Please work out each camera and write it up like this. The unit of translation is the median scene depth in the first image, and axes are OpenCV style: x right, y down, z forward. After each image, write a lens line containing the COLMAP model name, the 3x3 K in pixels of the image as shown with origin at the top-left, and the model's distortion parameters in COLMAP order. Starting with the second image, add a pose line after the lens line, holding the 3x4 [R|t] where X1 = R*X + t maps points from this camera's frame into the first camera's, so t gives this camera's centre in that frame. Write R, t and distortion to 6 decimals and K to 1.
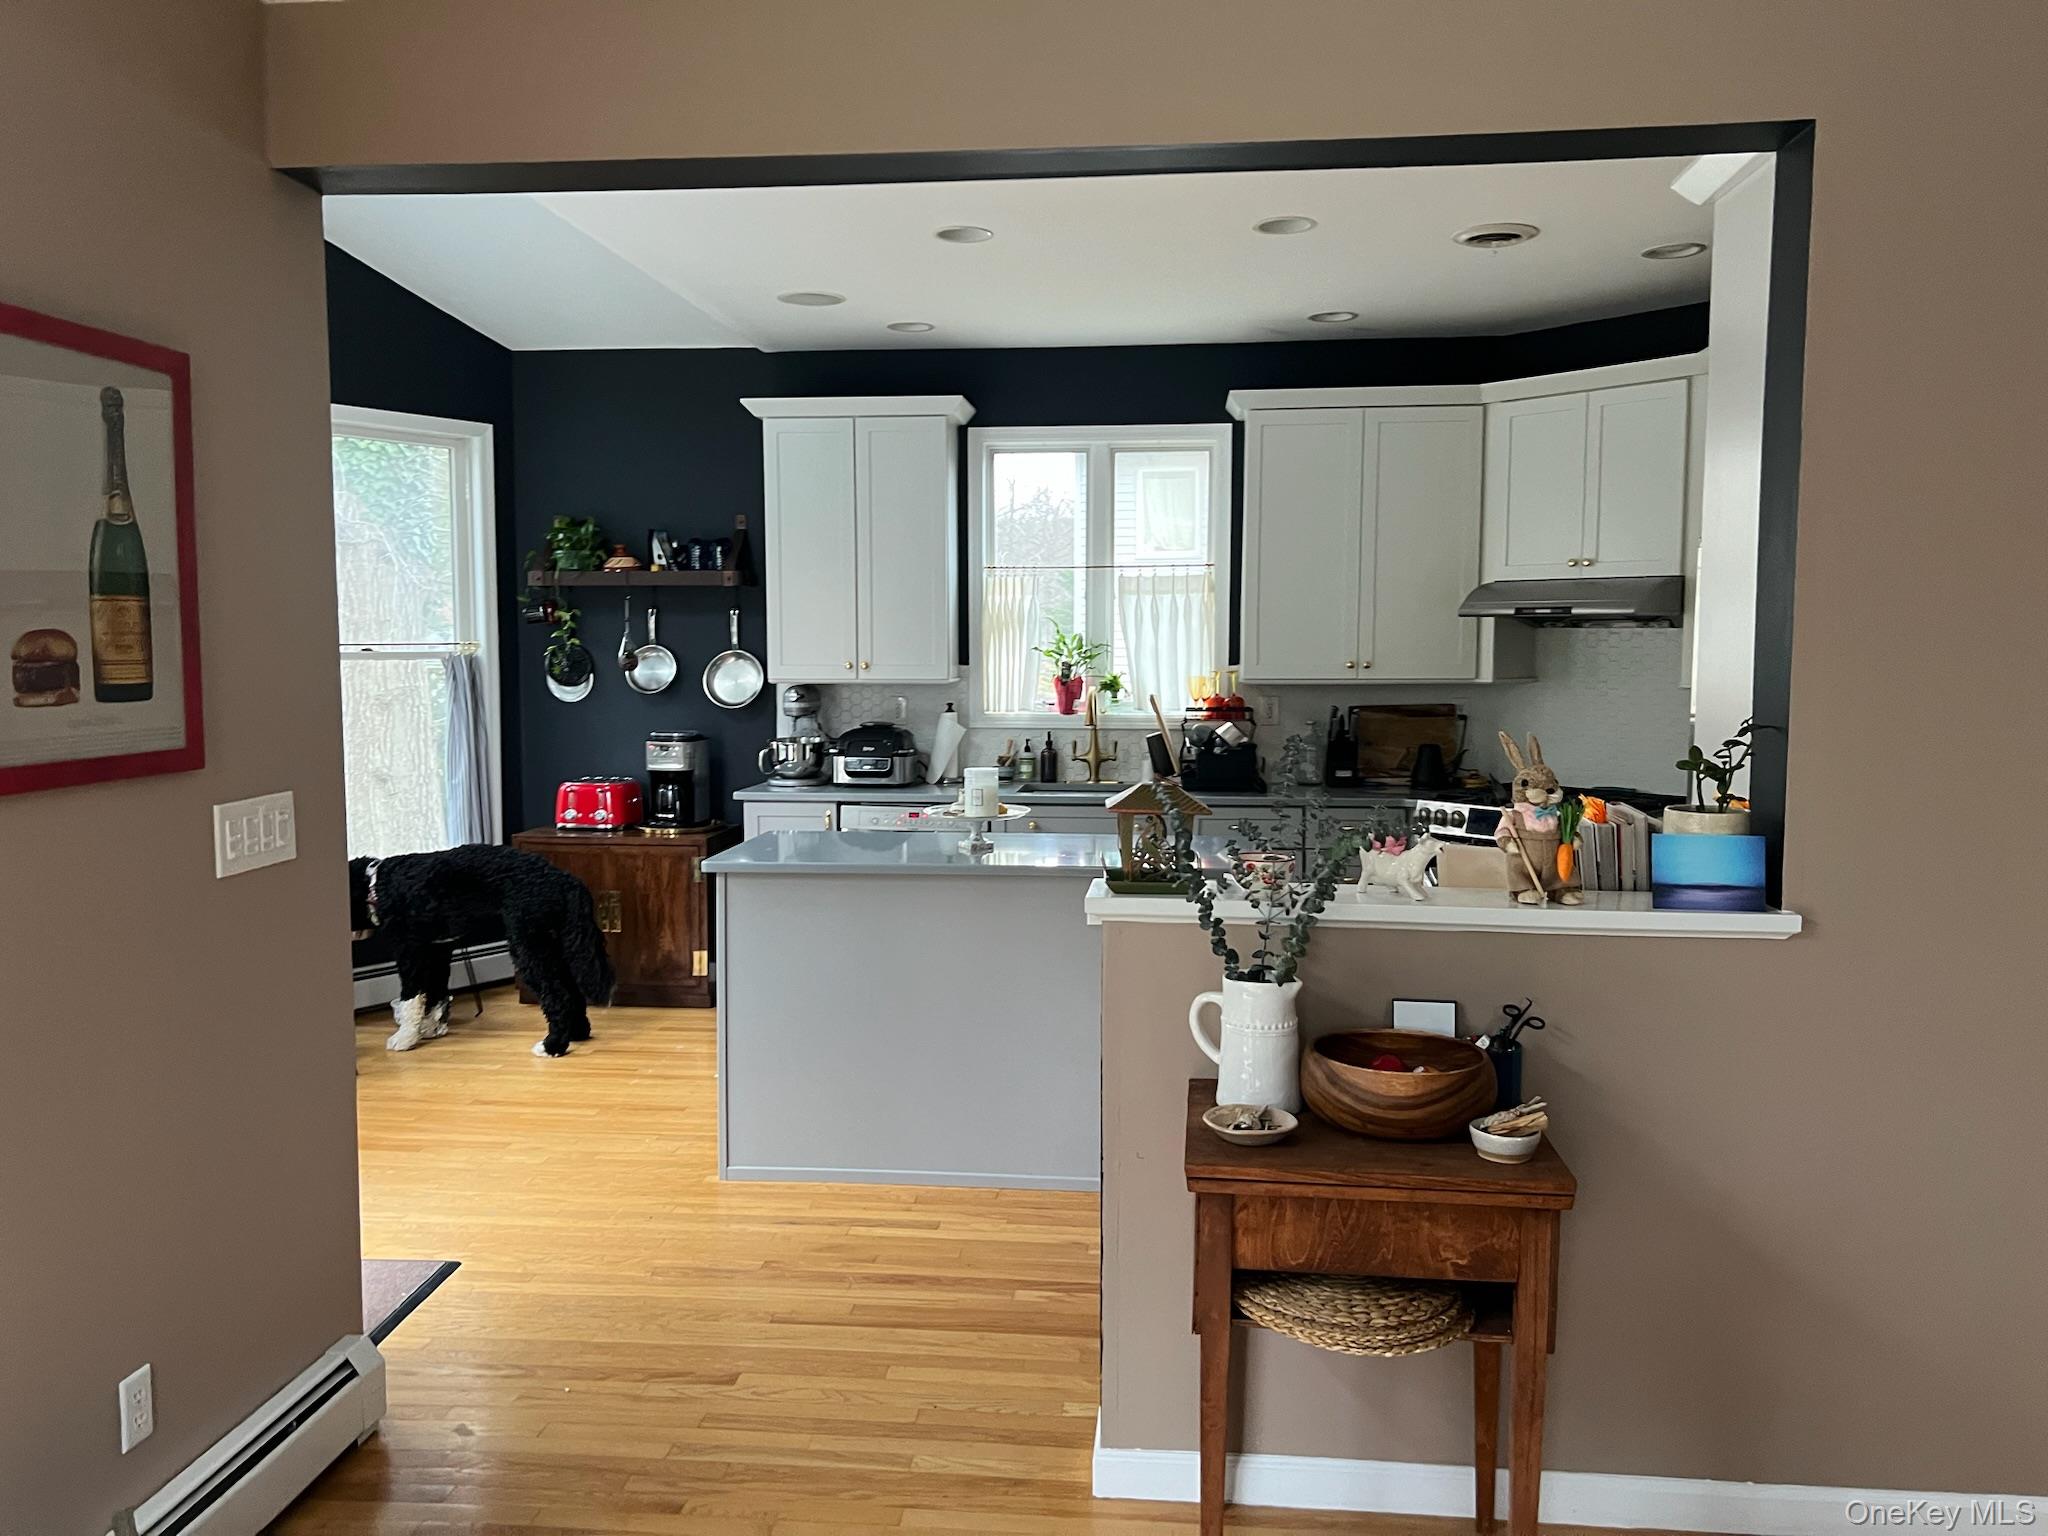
lens RADIAL K [[1450.7, 0, 1024.0], [0, 1450.7, 768.0], [0, 0, 1]] dist [0.063330, -0.003392]
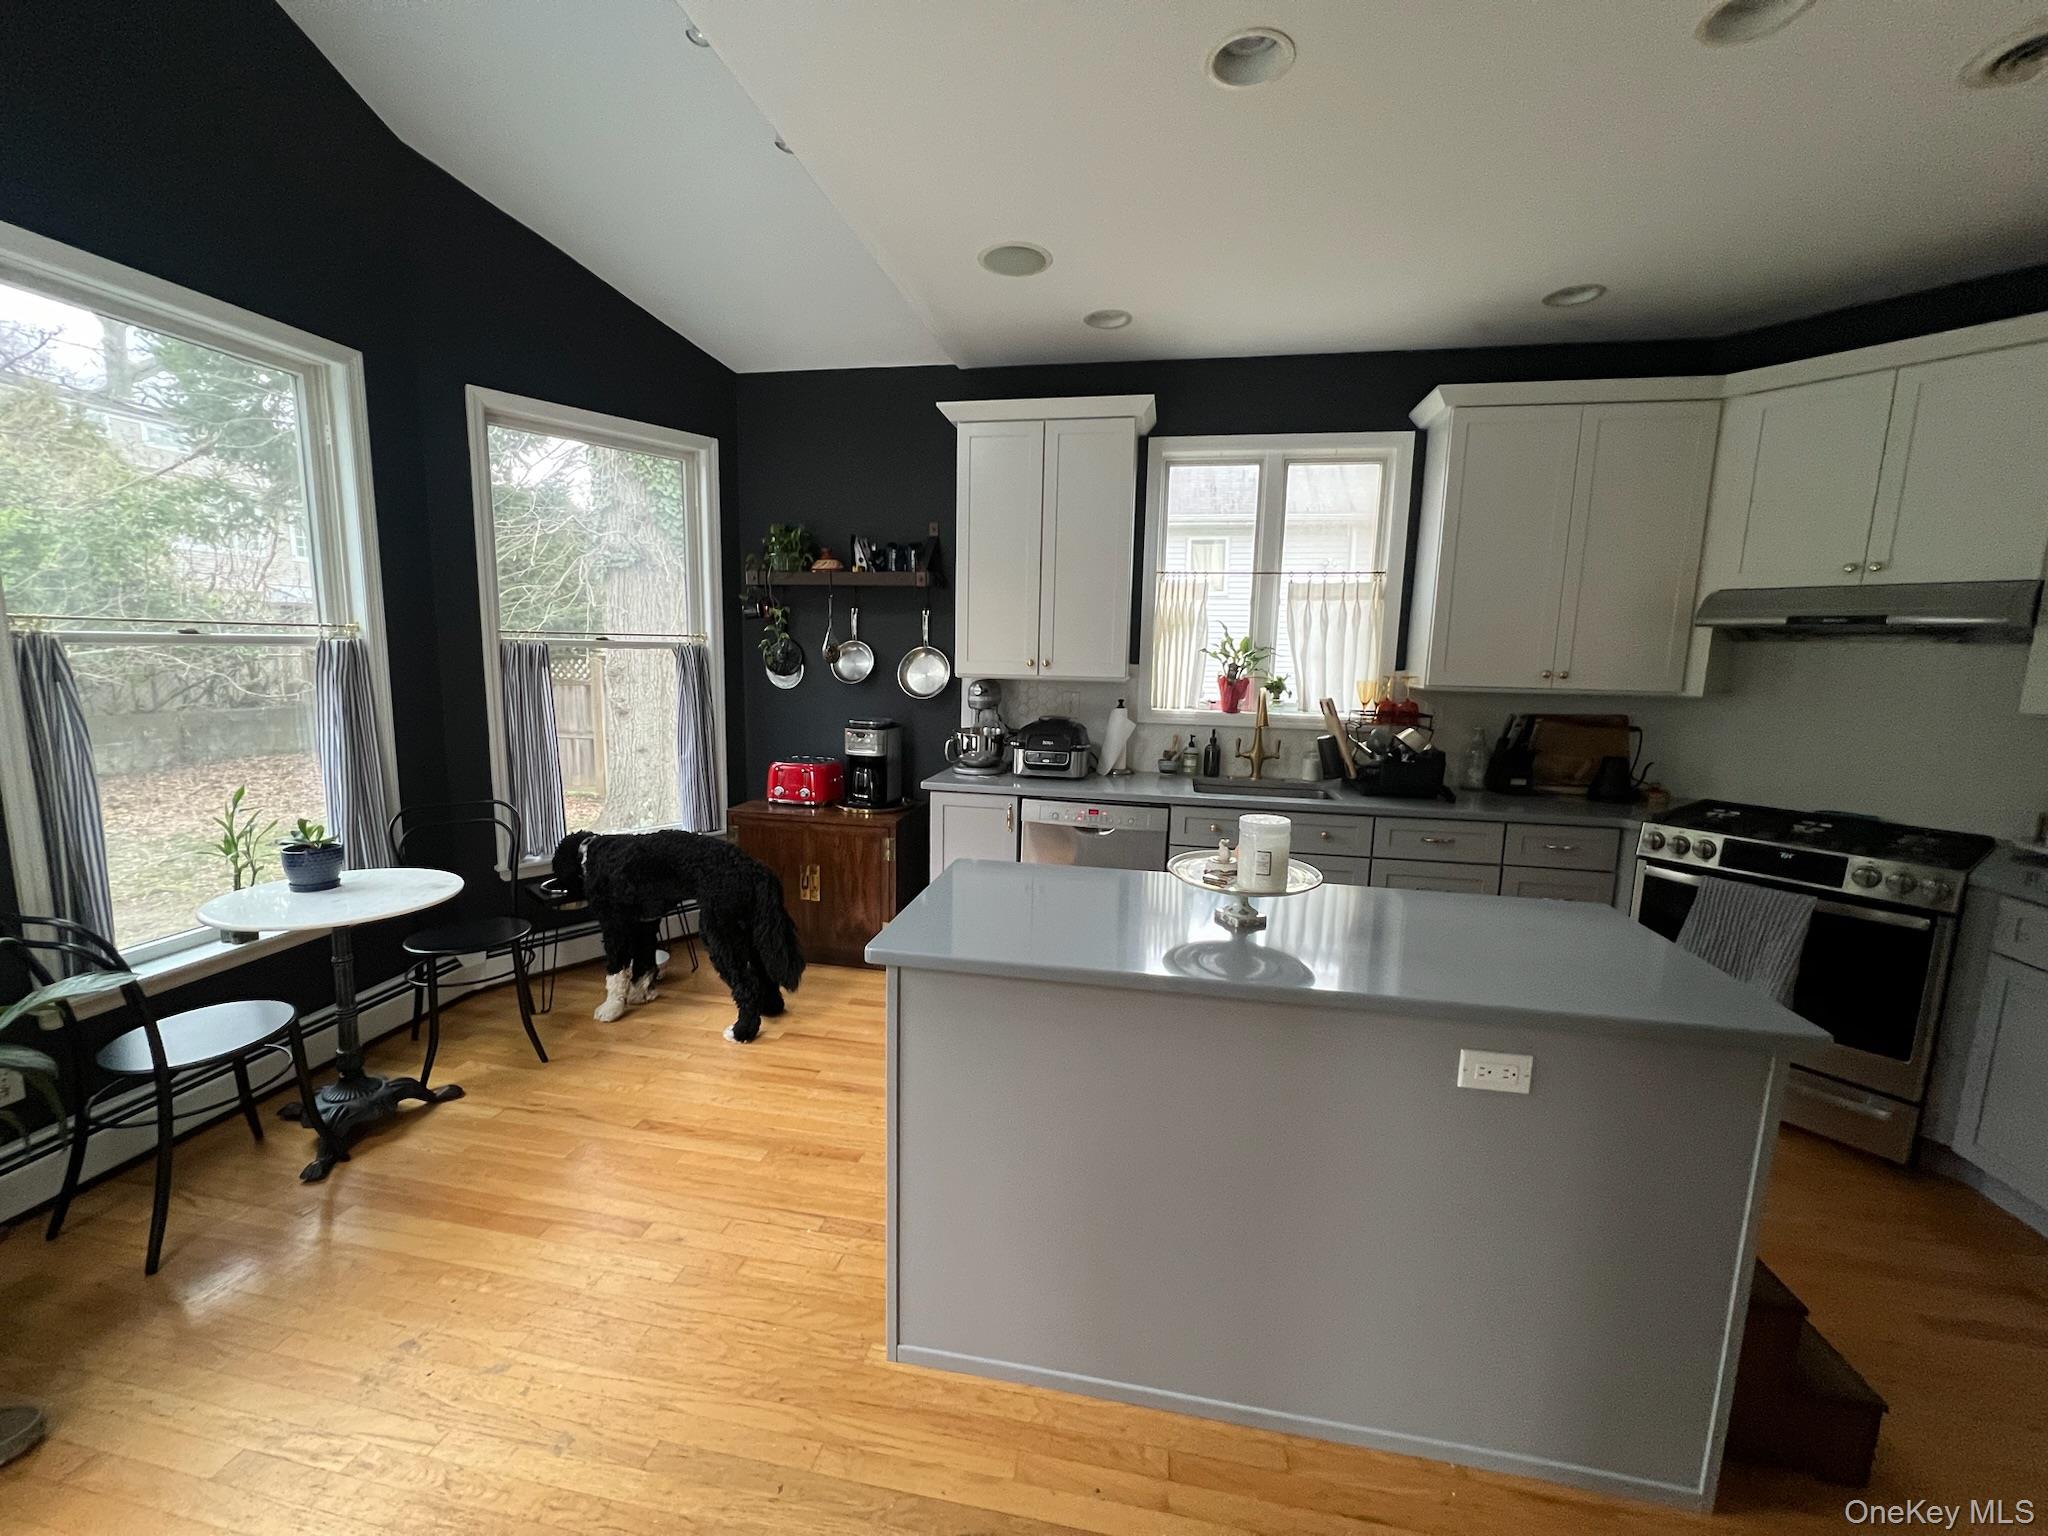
lens RADIAL K [[806.1, 0, 1024.0], [0, 806.1, 768.0], [0, 0, 1]] dist [0.001310, -0.000349]
pose [[0.996553, 0.032908, -0.076152, -0.076354], [-0.028203, 0.997674, 0.062056, -0.029618], [0.078017, -0.059694, 0.995163, 0.400459]]
